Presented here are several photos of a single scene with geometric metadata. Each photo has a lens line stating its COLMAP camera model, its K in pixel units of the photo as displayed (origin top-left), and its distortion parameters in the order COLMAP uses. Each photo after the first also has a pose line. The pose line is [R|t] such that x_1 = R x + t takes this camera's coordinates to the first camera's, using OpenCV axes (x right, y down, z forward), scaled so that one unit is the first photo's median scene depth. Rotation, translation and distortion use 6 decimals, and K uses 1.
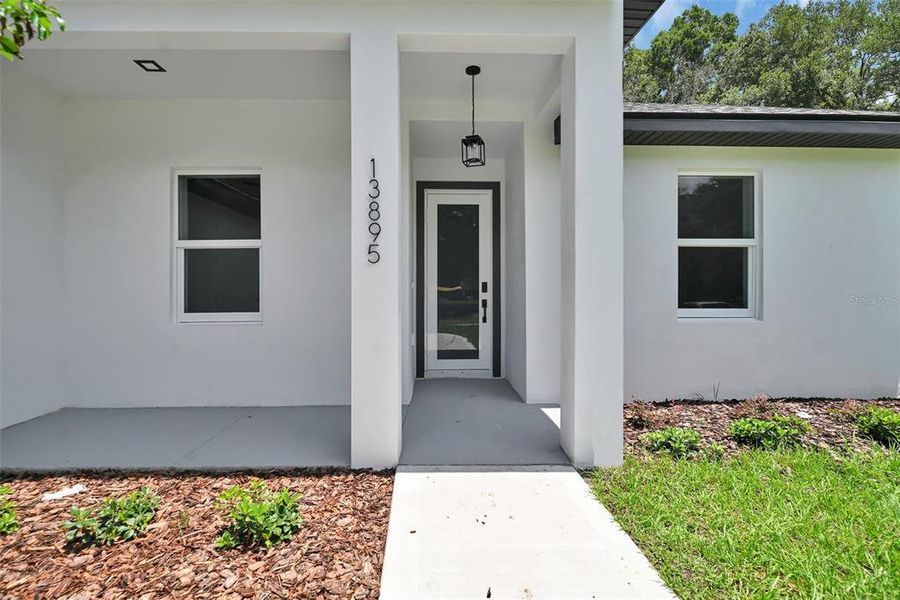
lens RADIAL K [[416.4, 0, 444.9], [0, 416.4, 281.8], [0, 0, 1]] dist [-0.001857, -0.000360]
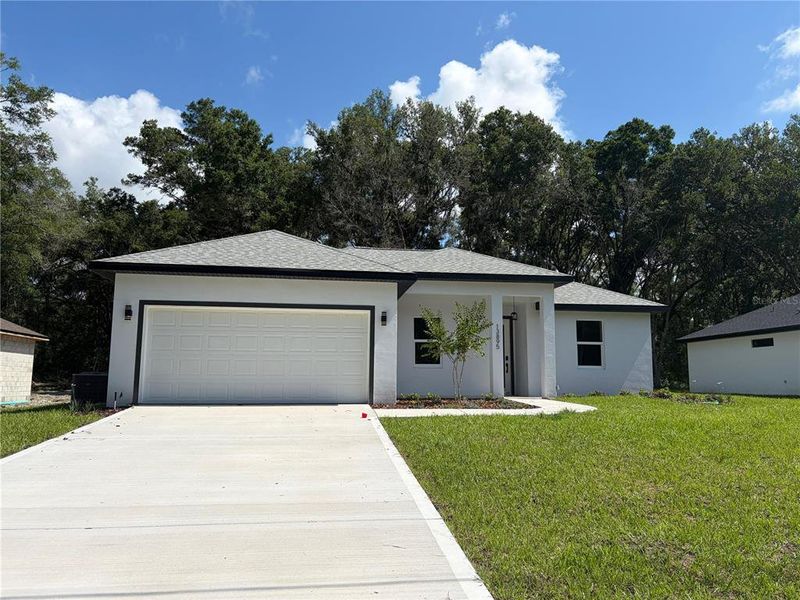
lens RADIAL K [[605.5, 0, 400.0], [0, 605.5, 300.0], [0, 0, 1]] dist [0.006864, 0.002346]
pose [[0.994839, 0.025531, 0.098197, -1.099527], [-0.013151, 0.992105, -0.124717, 0.152988], [-0.100606, 0.122782, 0.987321, -3.084999]]
